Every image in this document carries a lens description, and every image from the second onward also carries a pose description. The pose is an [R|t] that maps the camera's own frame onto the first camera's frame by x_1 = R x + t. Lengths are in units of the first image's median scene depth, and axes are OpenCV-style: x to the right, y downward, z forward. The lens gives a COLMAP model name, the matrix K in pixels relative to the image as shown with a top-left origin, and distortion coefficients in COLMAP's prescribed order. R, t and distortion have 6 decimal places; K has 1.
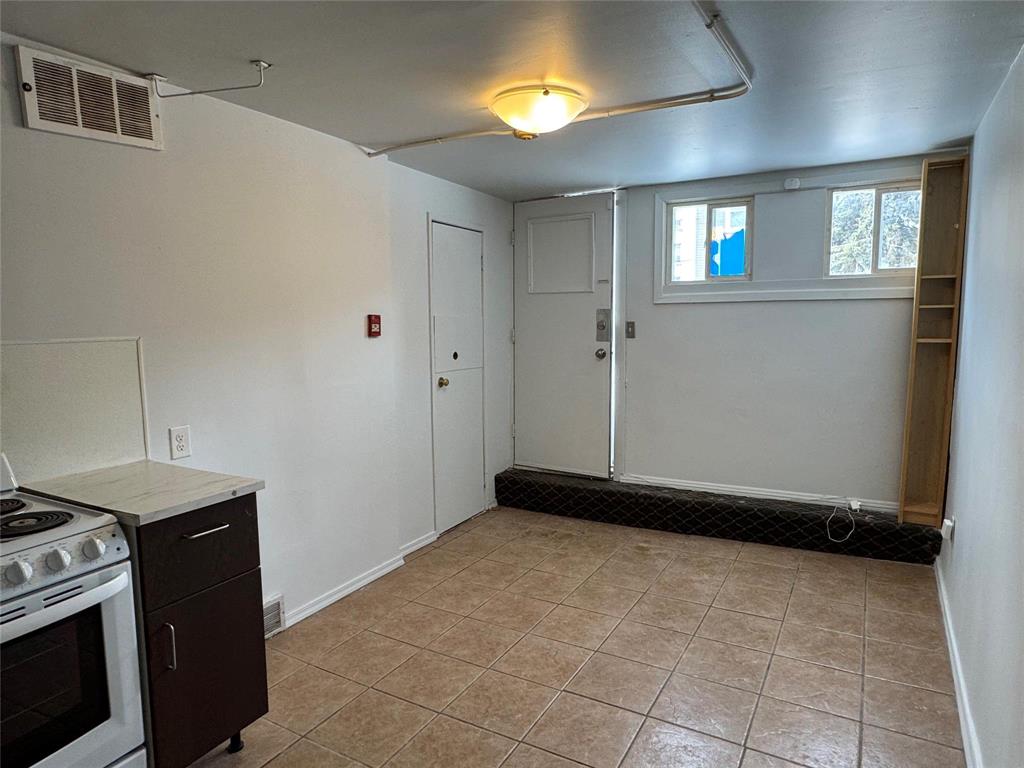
lens RADIAL K [[638.0, 0, 513.5], [0, 638.0, 383.3], [0, 0, 1]] dist [0.000959, 0.000110]
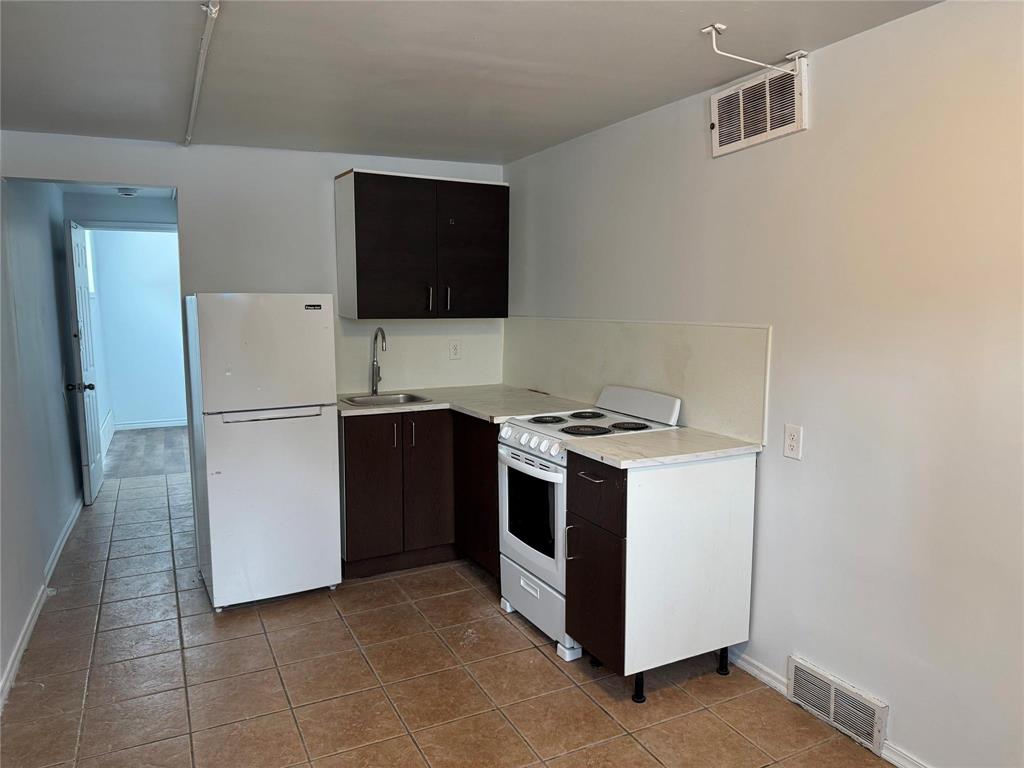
lens RADIAL K [[703.8, 0, 513.8], [0, 703.8, 385.5], [0, 0, 1]] dist [0.003757, -0.000171]
pose [[-0.560845, 0.116560, -0.819675, 0.633977], [-0.086982, 0.976265, 0.198343, -0.182688], [0.823339, 0.182537, -0.537395, 1.403262]]
